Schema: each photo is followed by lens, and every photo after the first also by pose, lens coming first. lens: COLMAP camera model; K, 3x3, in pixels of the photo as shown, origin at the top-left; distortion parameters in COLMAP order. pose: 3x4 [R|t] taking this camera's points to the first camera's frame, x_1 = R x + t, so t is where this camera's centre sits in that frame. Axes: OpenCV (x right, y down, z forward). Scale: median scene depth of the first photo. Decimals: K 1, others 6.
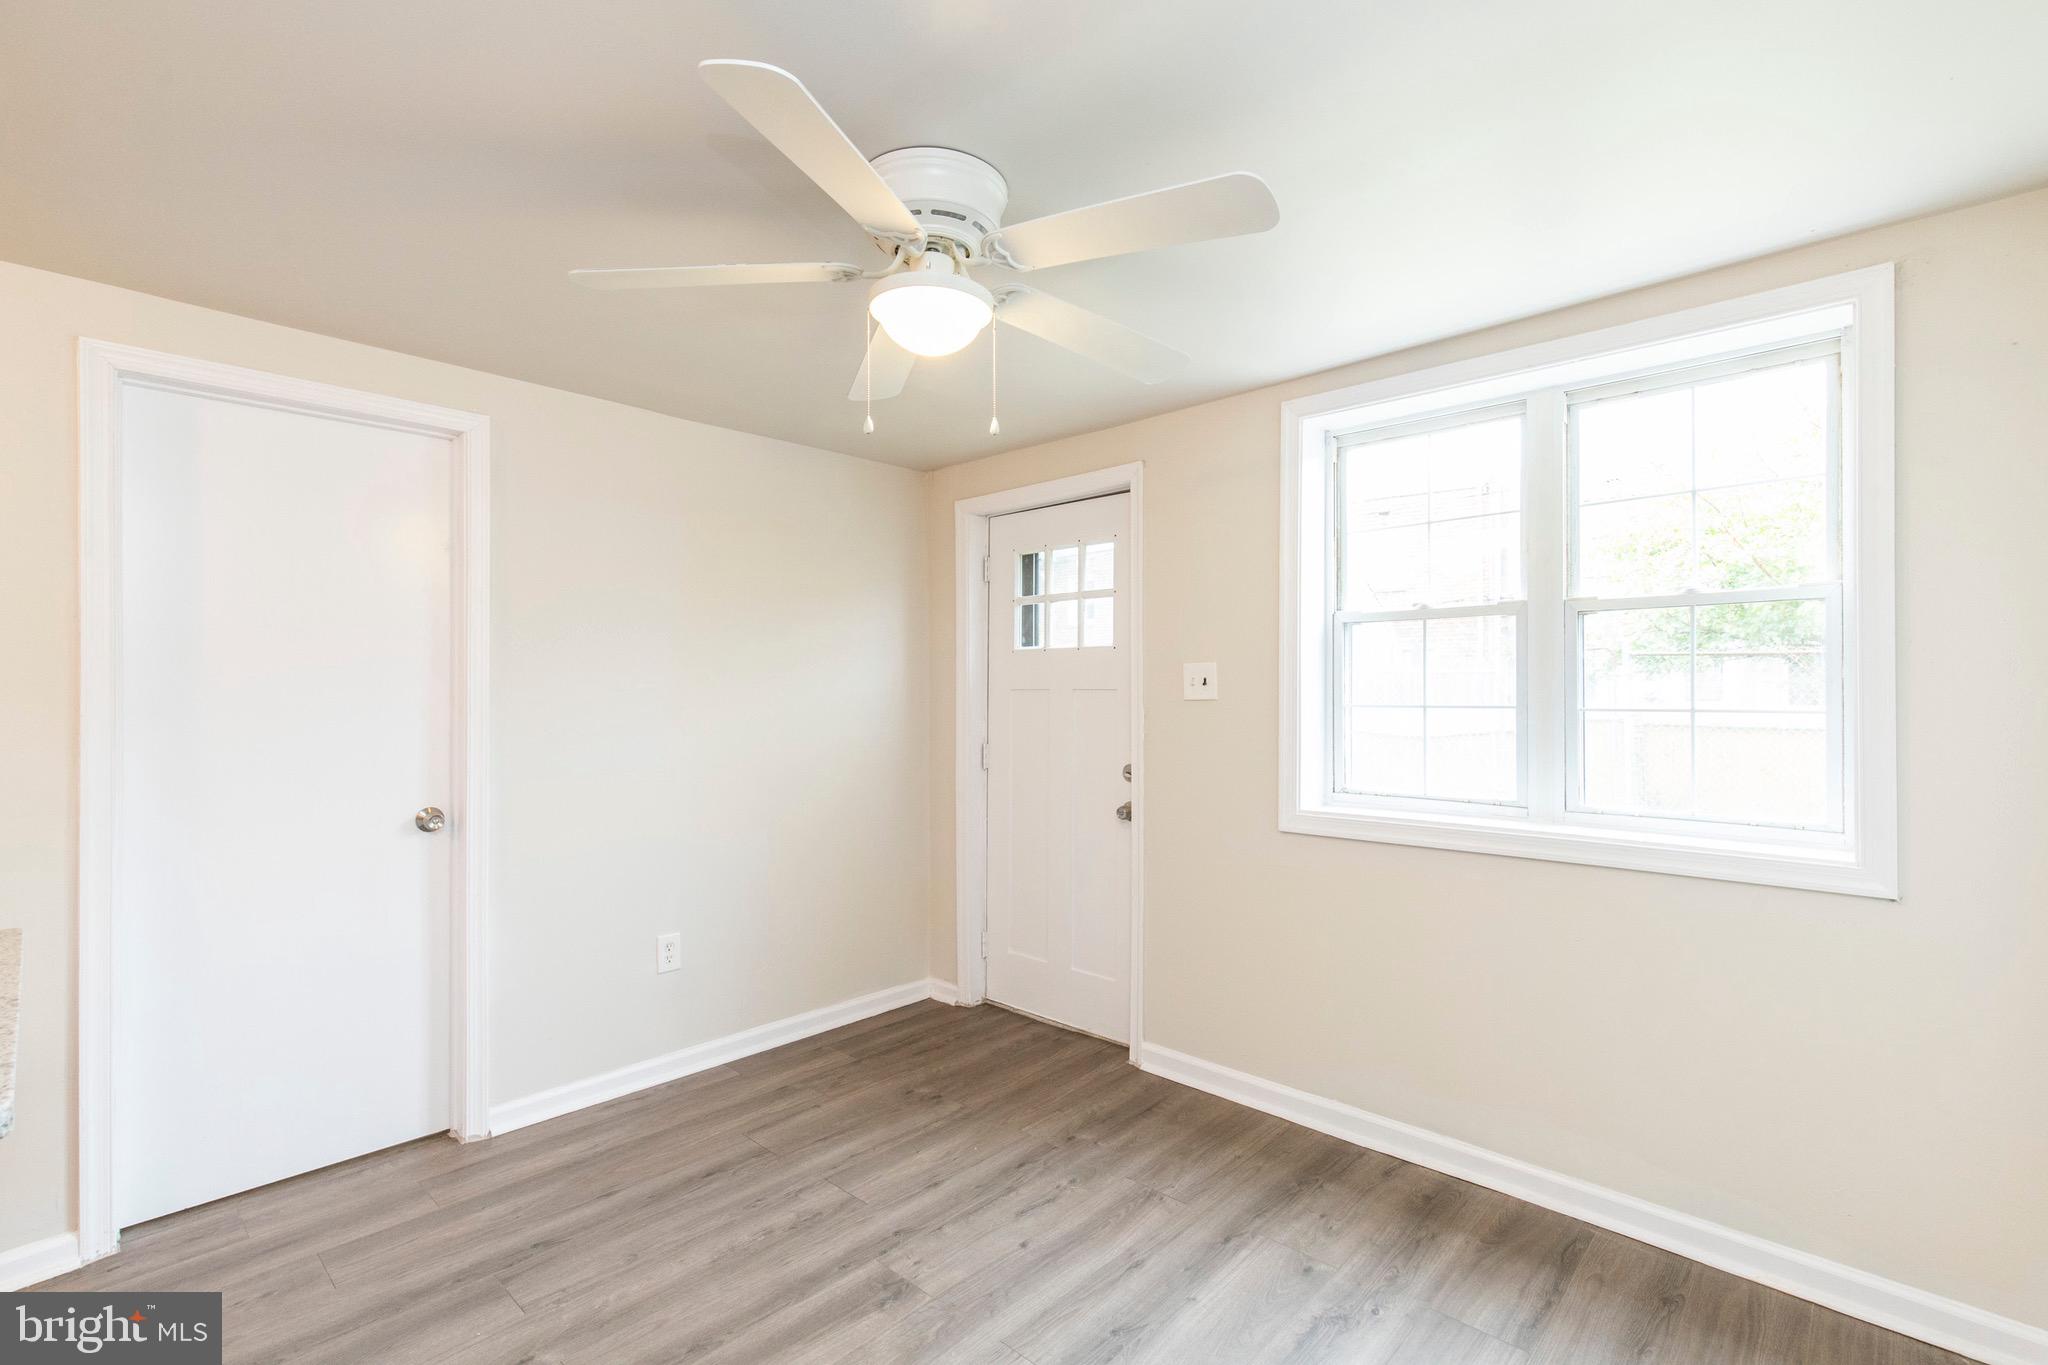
lens RADIAL K [[926.9, 0, 1025.1], [0, 926.9, 684.9], [0, 0, 1]] dist [0.015756, -0.000442]
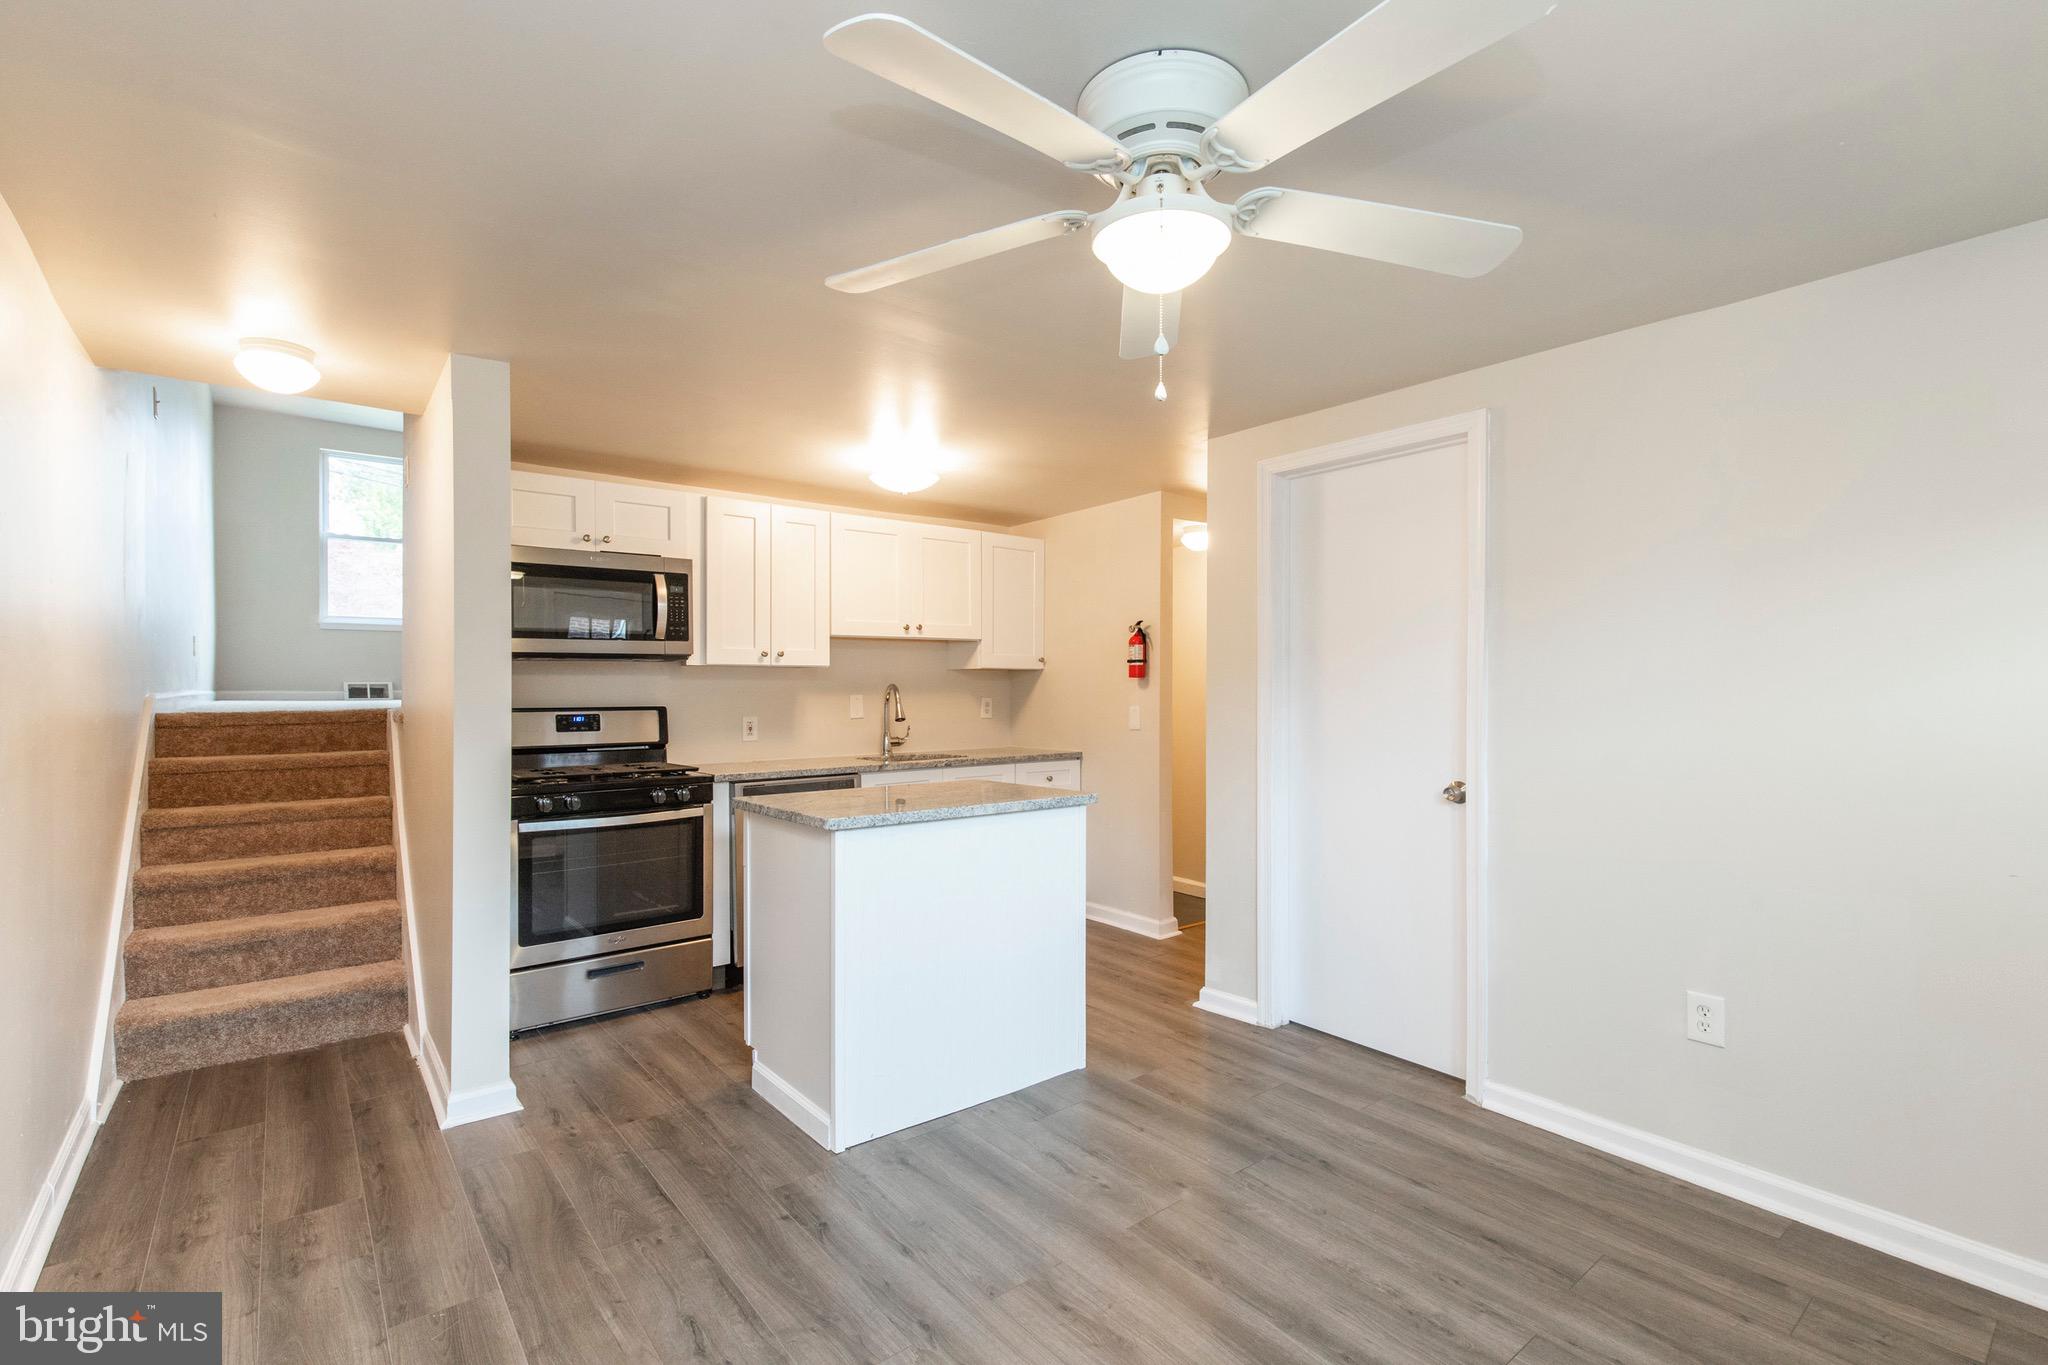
lens RADIAL K [[926.9, 0, 1020.4], [0, 926.9, 682.2], [0, 0, 1]] dist [0.015756, -0.000442]
pose [[-0.135563, -0.003273, -0.990763, 0.512095], [0.002367, 0.999991, -0.003627, 0.017416], [0.990766, -0.002837, -0.135554, 0.627304]]
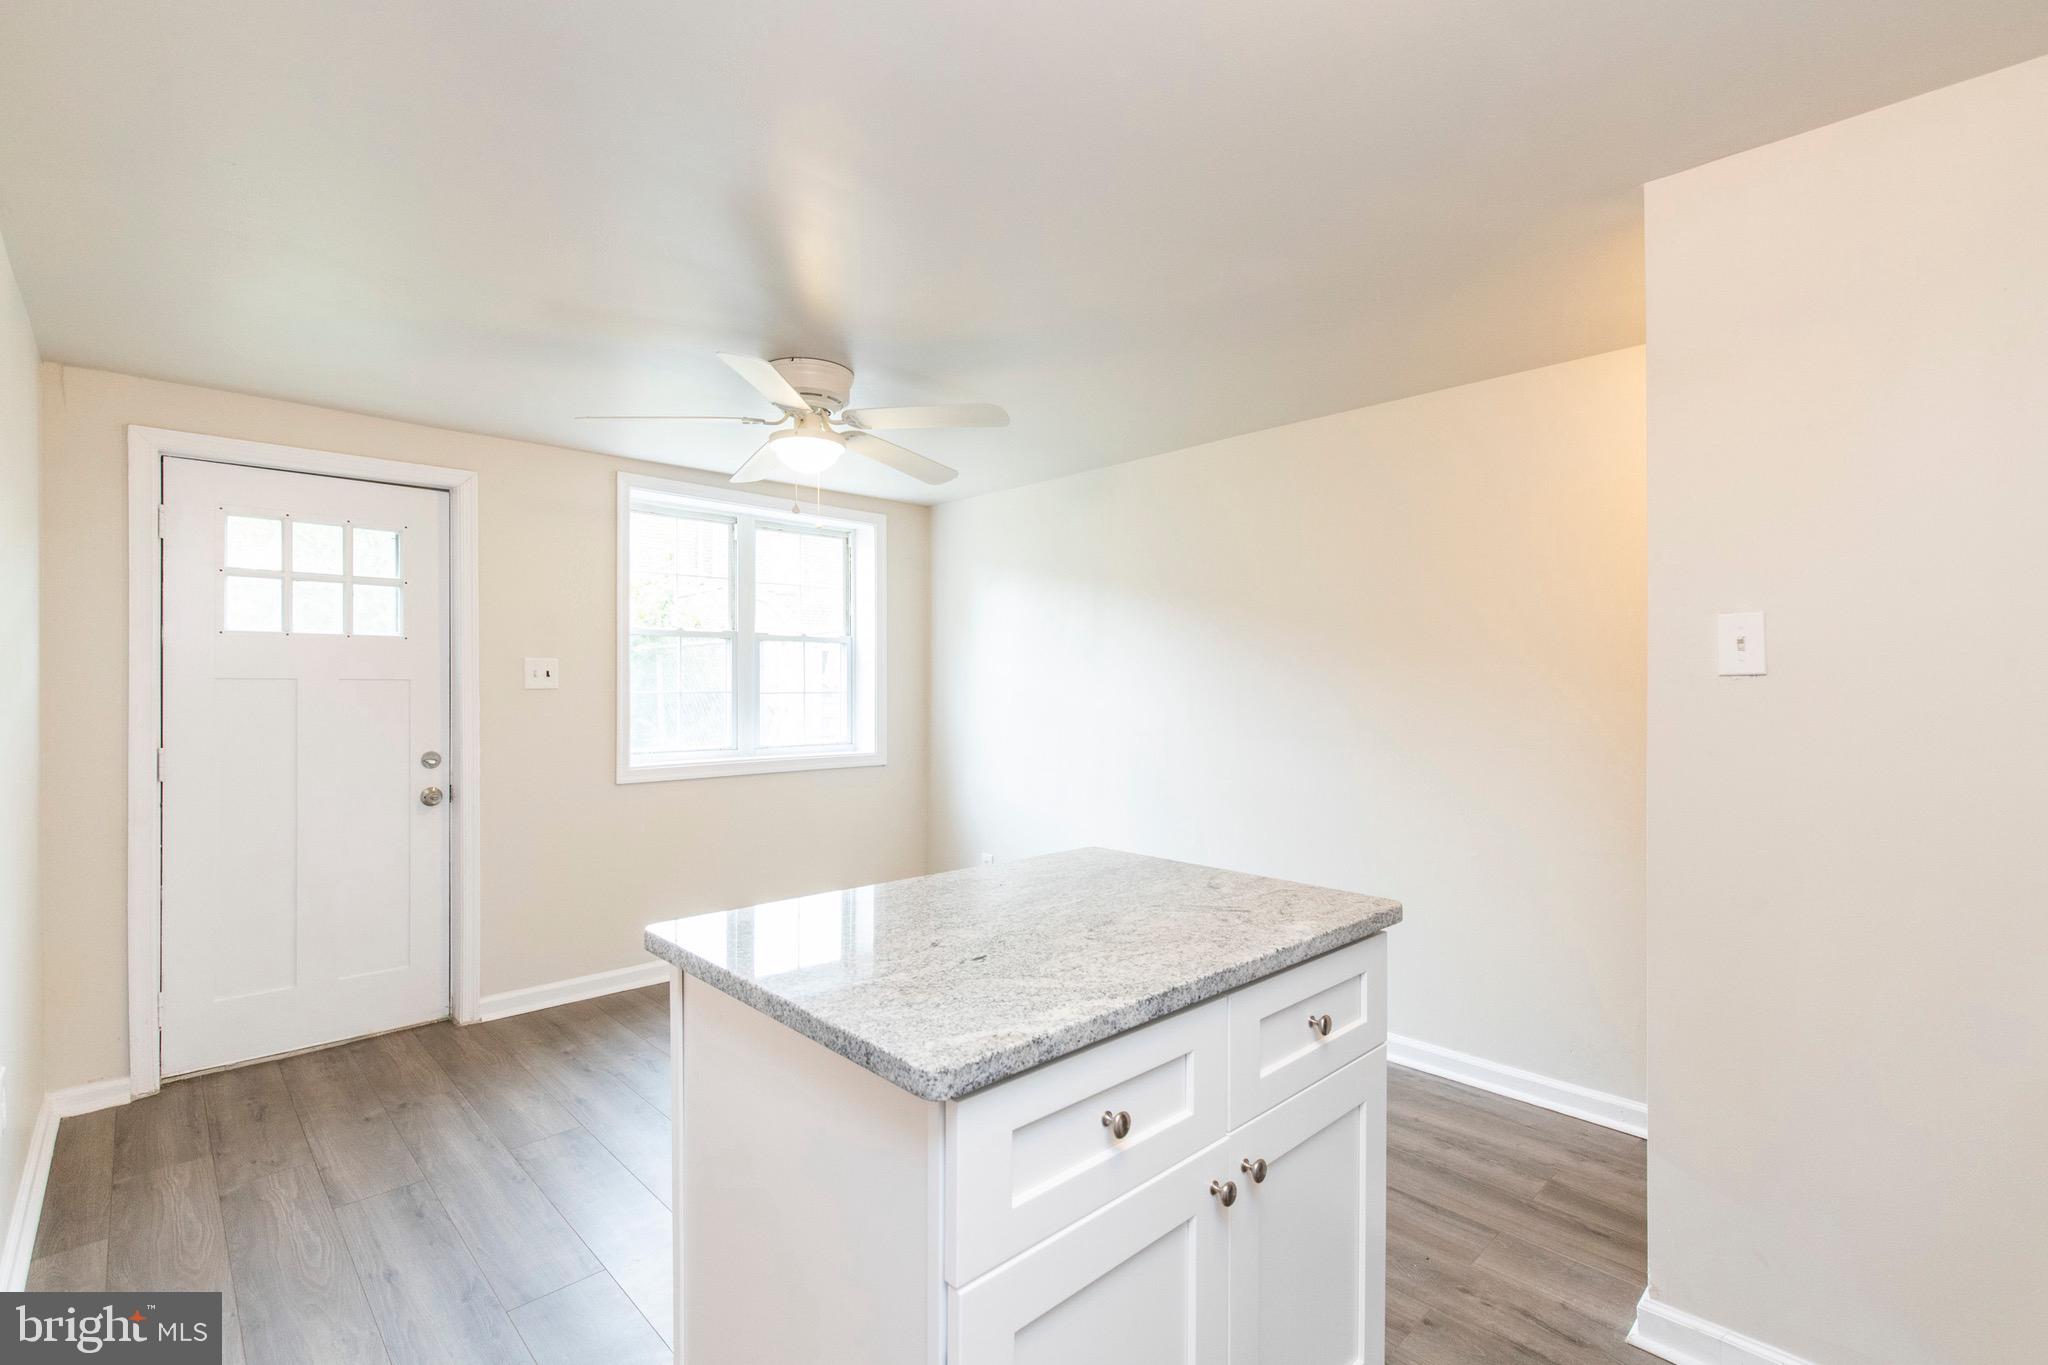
lens RADIAL K [[926.9, 0, 1020.6], [0, 926.9, 688.4], [0, 0, 1]] dist [0.015756, -0.000442]
pose [[0.053870, 0.005141, 0.998535, -1.092243], [-0.000776, 0.999987, -0.005106, 0.023771], [-0.998548, -0.000500, 0.053873, 0.343152]]
